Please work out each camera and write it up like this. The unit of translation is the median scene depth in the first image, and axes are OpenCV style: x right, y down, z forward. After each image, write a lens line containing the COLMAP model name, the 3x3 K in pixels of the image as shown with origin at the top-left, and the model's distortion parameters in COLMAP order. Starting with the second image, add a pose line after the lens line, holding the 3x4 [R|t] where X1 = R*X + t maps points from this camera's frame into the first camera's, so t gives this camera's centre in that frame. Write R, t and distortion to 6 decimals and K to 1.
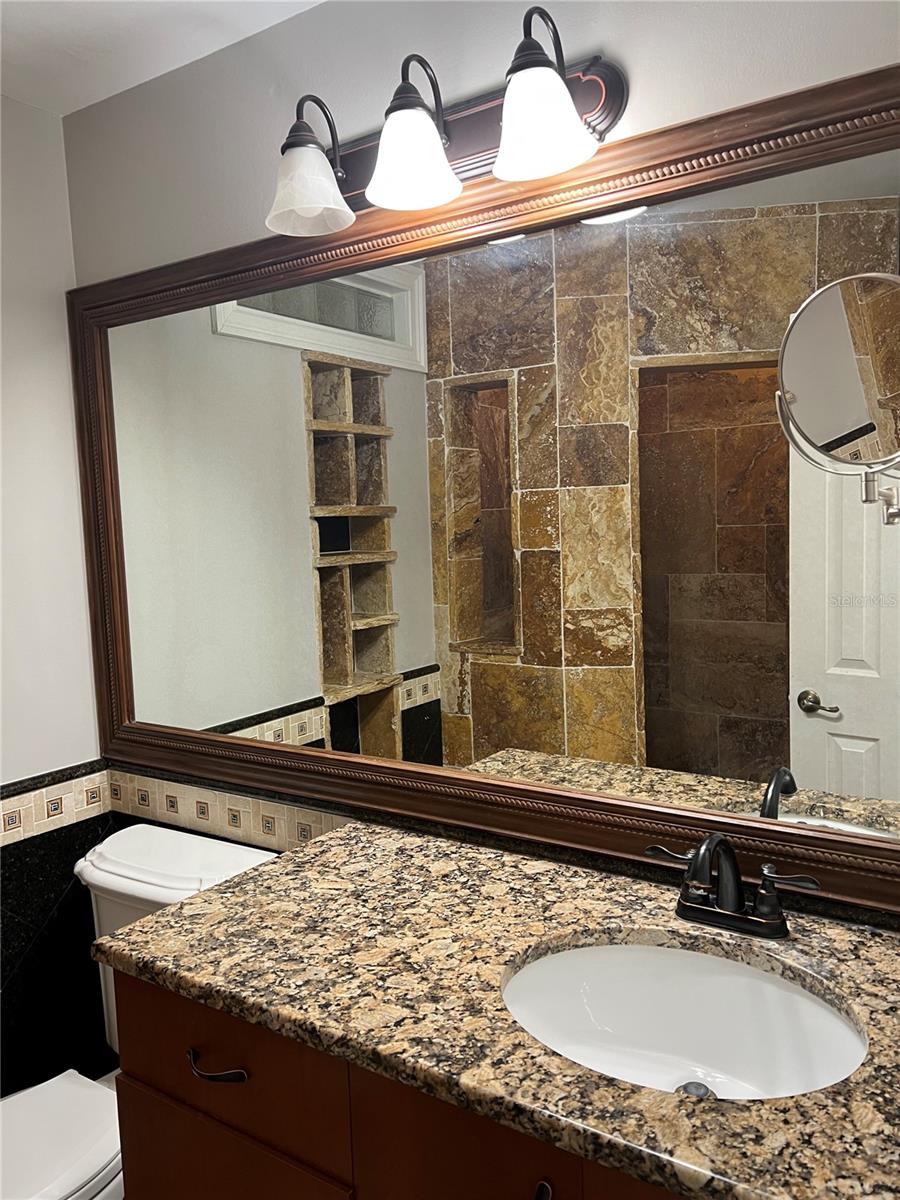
lens RADIAL K [[904.3, 0, 448.2], [0, 904.3, 601.6], [0, 0, 1]] dist [0.043537, -0.052085]
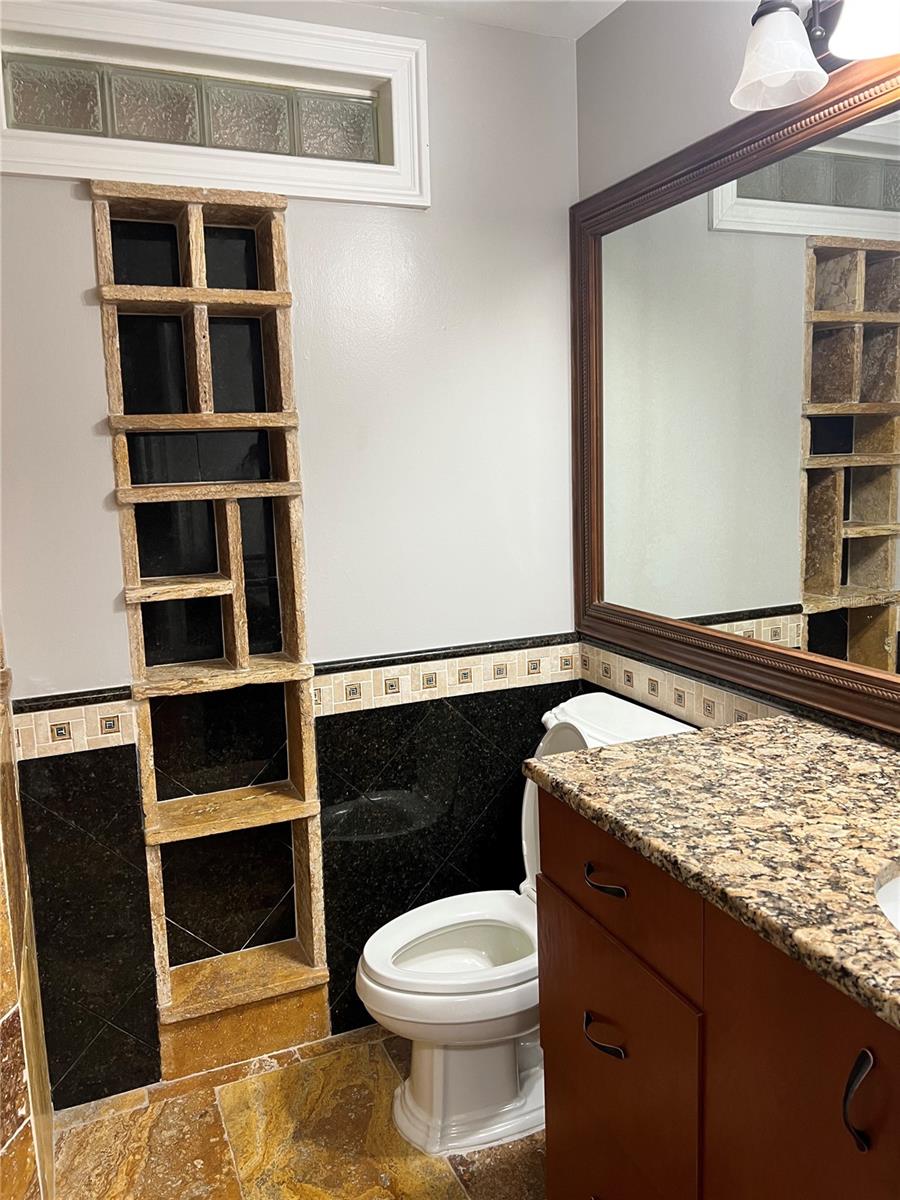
lens RADIAL K [[904.3, 0, 448.1], [0, 904.3, 597.5], [0, 0, 1]] dist [0.043537, -0.052085]
pose [[0.833588, 0.091430, -0.544768, 0.121575], [-0.048305, 0.994494, 0.092994, 0.041588], [0.550271, -0.051203, 0.833415, -0.028951]]
